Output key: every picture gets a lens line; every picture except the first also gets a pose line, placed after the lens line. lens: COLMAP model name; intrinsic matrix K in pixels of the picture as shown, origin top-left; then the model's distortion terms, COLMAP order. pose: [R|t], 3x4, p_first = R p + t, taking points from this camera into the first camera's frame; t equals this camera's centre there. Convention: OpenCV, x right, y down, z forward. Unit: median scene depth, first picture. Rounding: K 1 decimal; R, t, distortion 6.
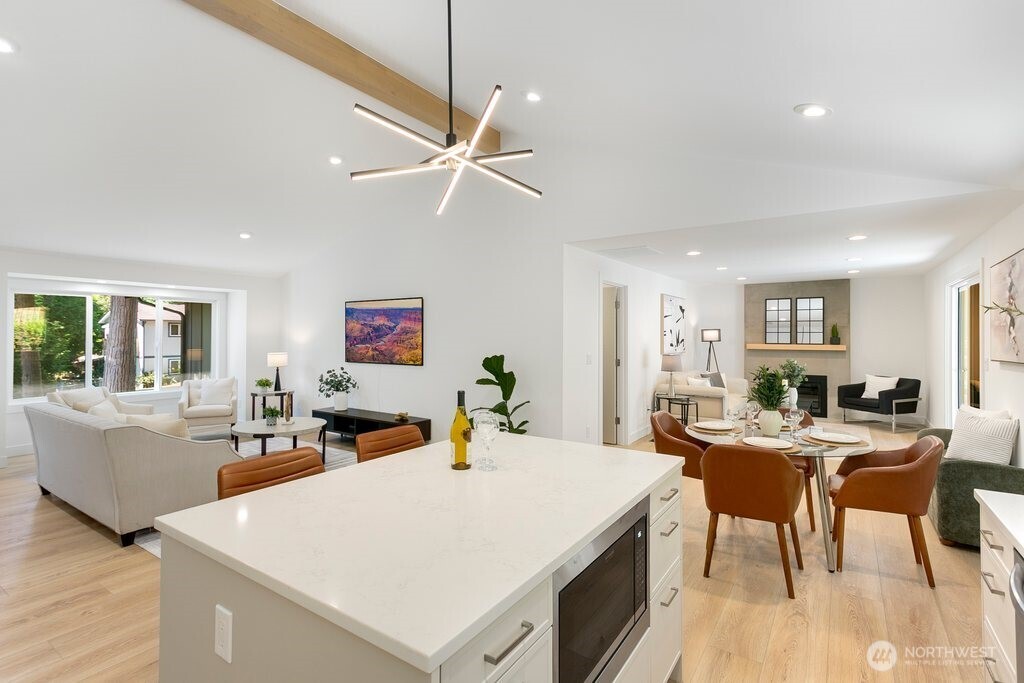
lens RADIAL K [[487.6, 0, 511.0], [0, 487.6, 337.4], [0, 0, 1]] dist [0.001223, 0.000091]
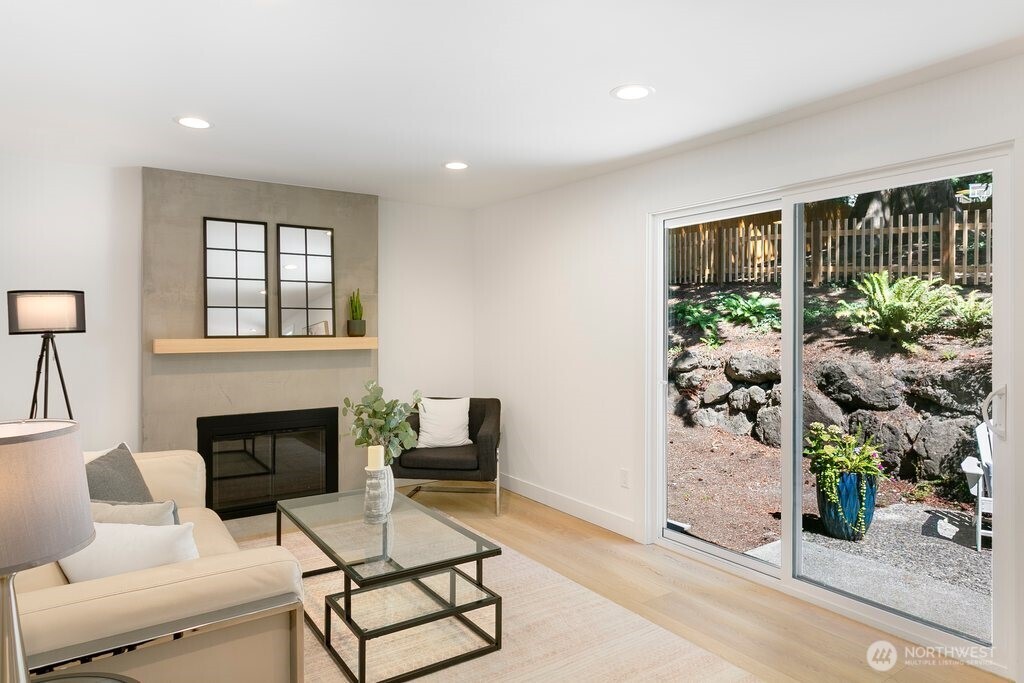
lens RADIAL K [[648.1, 0, 511.0], [0, 648.1, 339.7], [0, 0, 1]] dist [0.001203, 0.000322]
pose [[0.381584, -0.013955, 0.924229, 0.159039], [0.001234, 0.999893, 0.014588, 0.008033], [-0.924333, -0.004426, 0.381561, 0.613110]]
